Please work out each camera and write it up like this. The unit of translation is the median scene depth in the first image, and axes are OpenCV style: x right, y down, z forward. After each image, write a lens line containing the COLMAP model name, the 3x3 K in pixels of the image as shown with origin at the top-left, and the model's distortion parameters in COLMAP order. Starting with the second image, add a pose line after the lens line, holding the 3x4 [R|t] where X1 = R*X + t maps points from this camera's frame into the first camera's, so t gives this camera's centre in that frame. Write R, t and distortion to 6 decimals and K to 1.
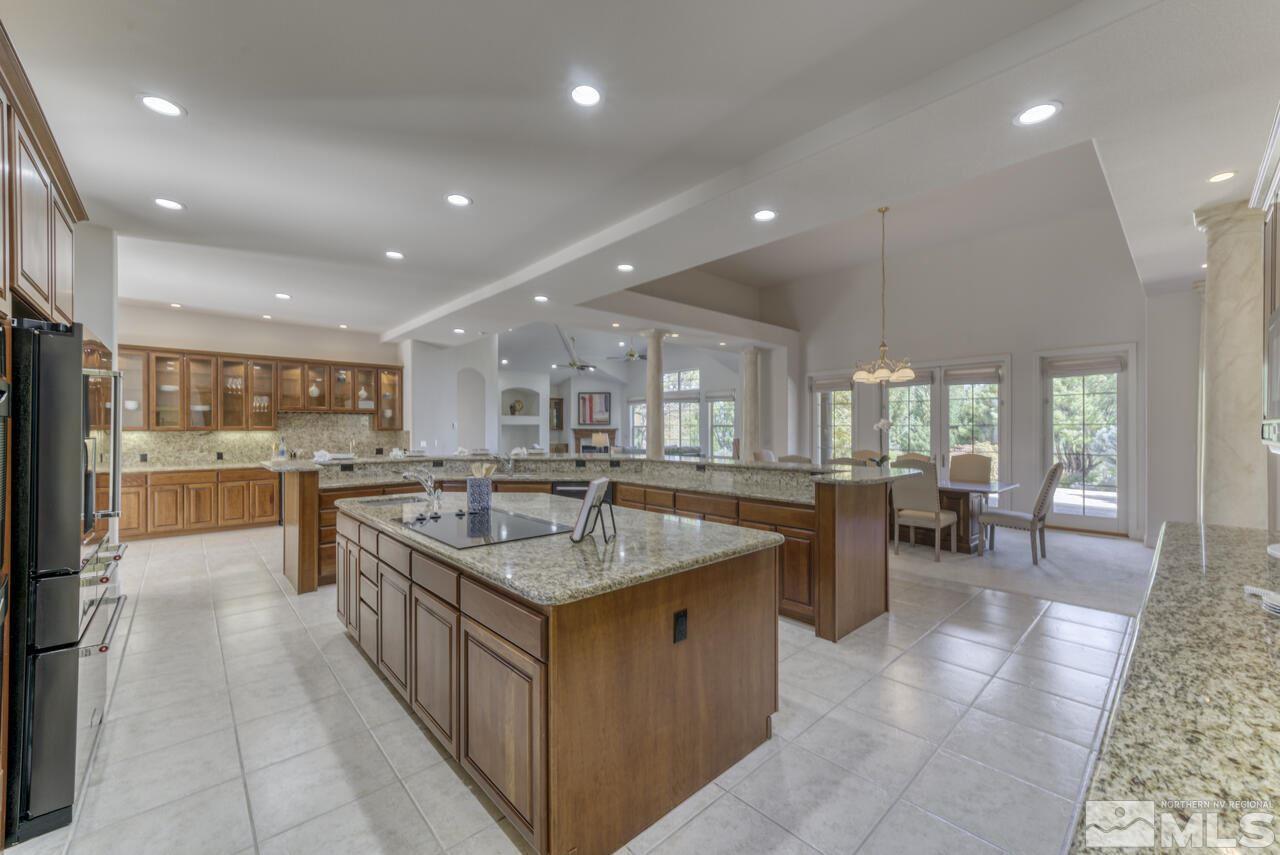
lens RADIAL K [[500.6, 0, 636.6], [0, 500.6, 429.8], [0, 0, 1]] dist [-0.004527, 0.002175]
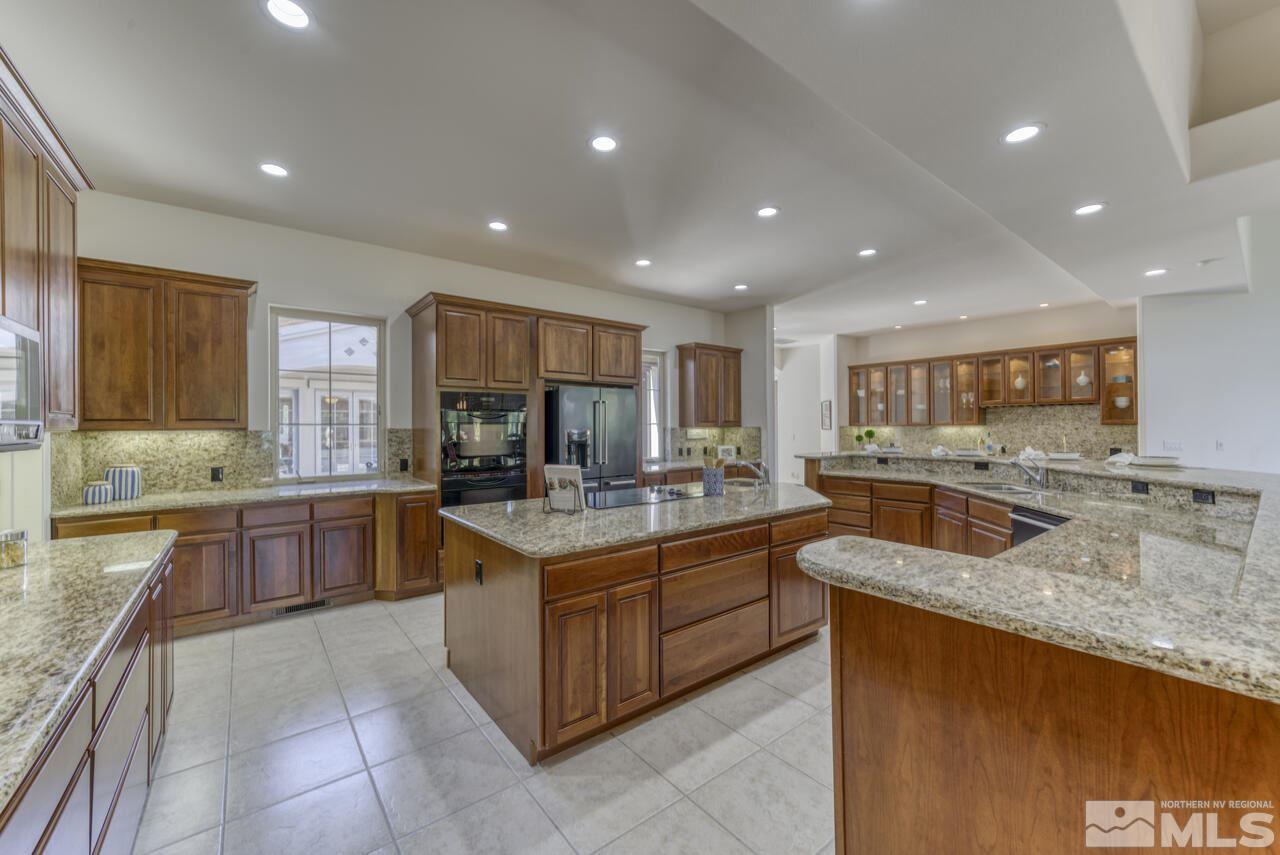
lens RADIAL K [[500.6, 0, 634.3], [0, 500.6, 425.1], [0, 0, 1]] dist [-0.004527, 0.002175]
pose [[-0.076448, -0.000921, -0.997073, 0.464095], [0.002729, 0.999996, -0.001133, 0.000388], [0.997070, -0.002807, -0.076445, 0.503938]]
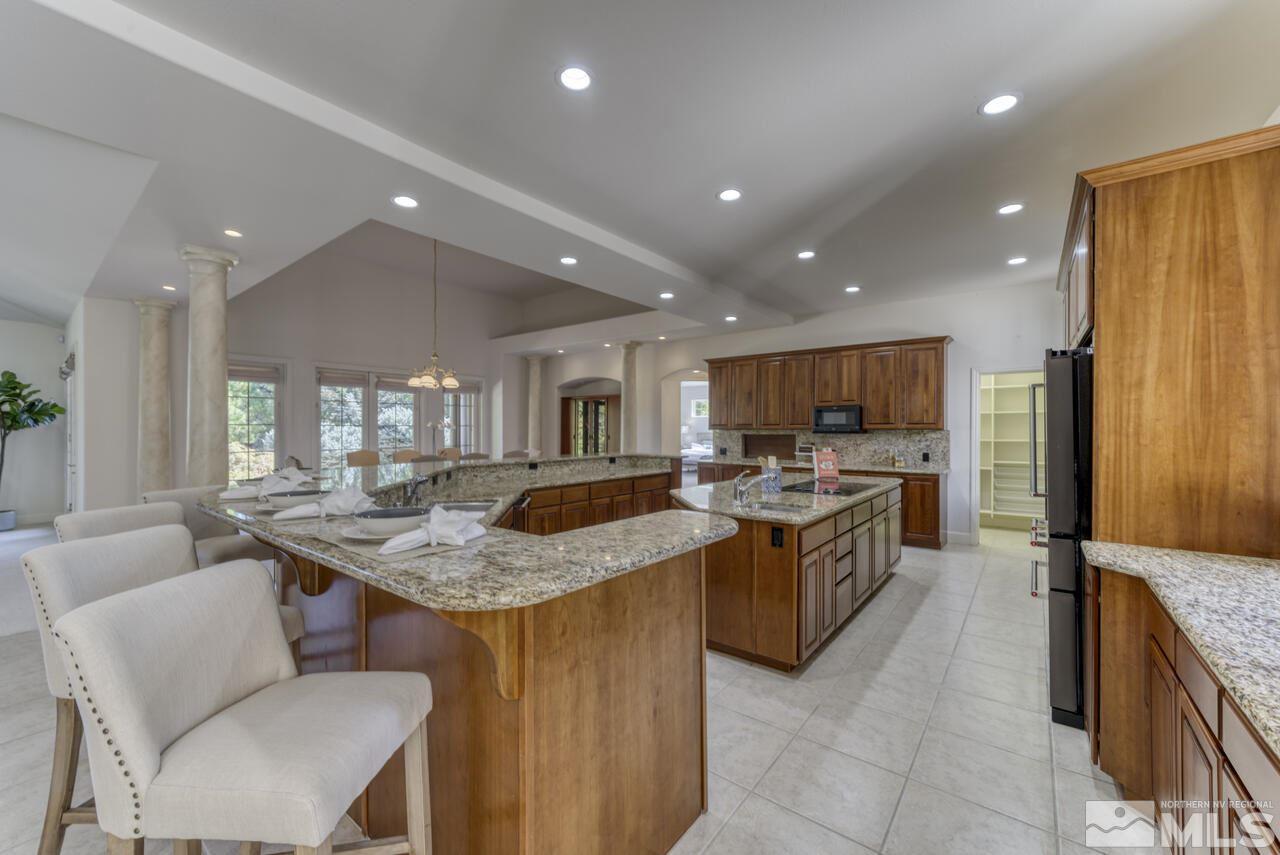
lens RADIAL K [[500.6, 0, 638.6], [0, 500.6, 431.6], [0, 0, 1]] dist [-0.004527, 0.002175]
pose [[-0.167633, -0.008023, 0.985817, -0.269588], [0.002029, 0.999962, 0.008483, -0.000954], [-0.985847, 0.003422, -0.167610, 0.279508]]
